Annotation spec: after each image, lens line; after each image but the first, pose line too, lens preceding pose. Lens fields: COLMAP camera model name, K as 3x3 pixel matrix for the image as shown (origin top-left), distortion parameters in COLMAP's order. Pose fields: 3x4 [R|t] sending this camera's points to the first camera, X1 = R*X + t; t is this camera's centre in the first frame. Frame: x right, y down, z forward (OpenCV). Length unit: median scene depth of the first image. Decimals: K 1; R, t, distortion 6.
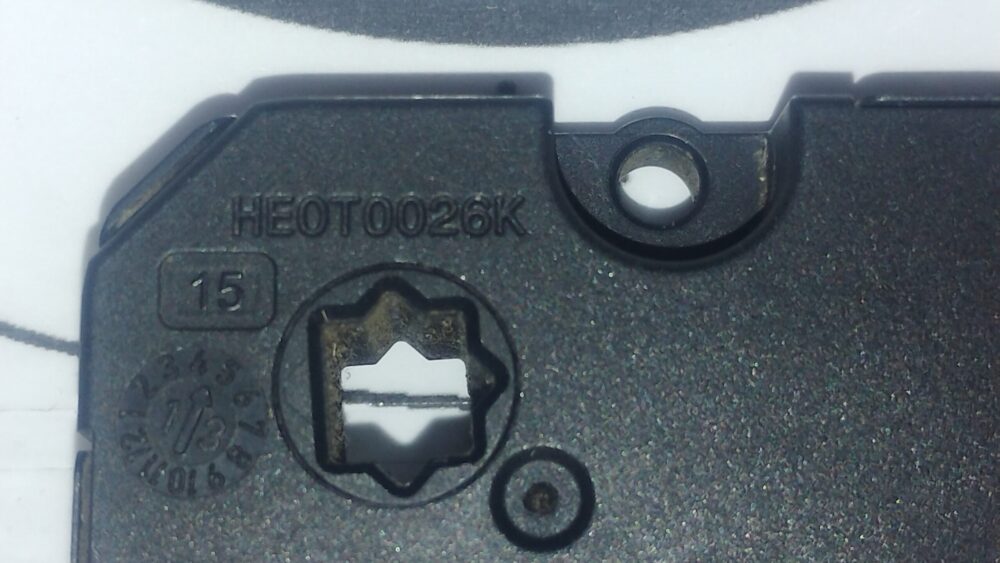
lens RADIAL K [[2304.9, 0, 500.0], [0, 2304.9, 281.5], [0, 0, 1]] dist [0.034932, 0.470811]
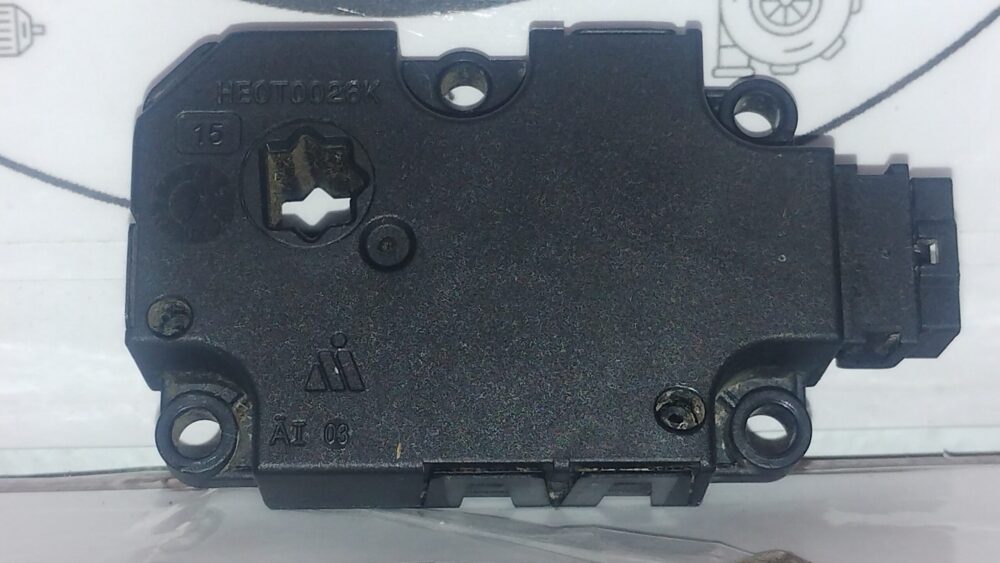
lens RADIAL K [[2304.9, 0, 500.0], [0, 2304.9, 281.5], [0, 0, 1]] dist [0.034932, 0.470811]
pose [[0.999981, -0.004956, -0.003662, 0.109352], [0.004624, 0.996302, -0.085797, 0.270864], [0.004074, 0.085779, 0.996306, -0.771020]]
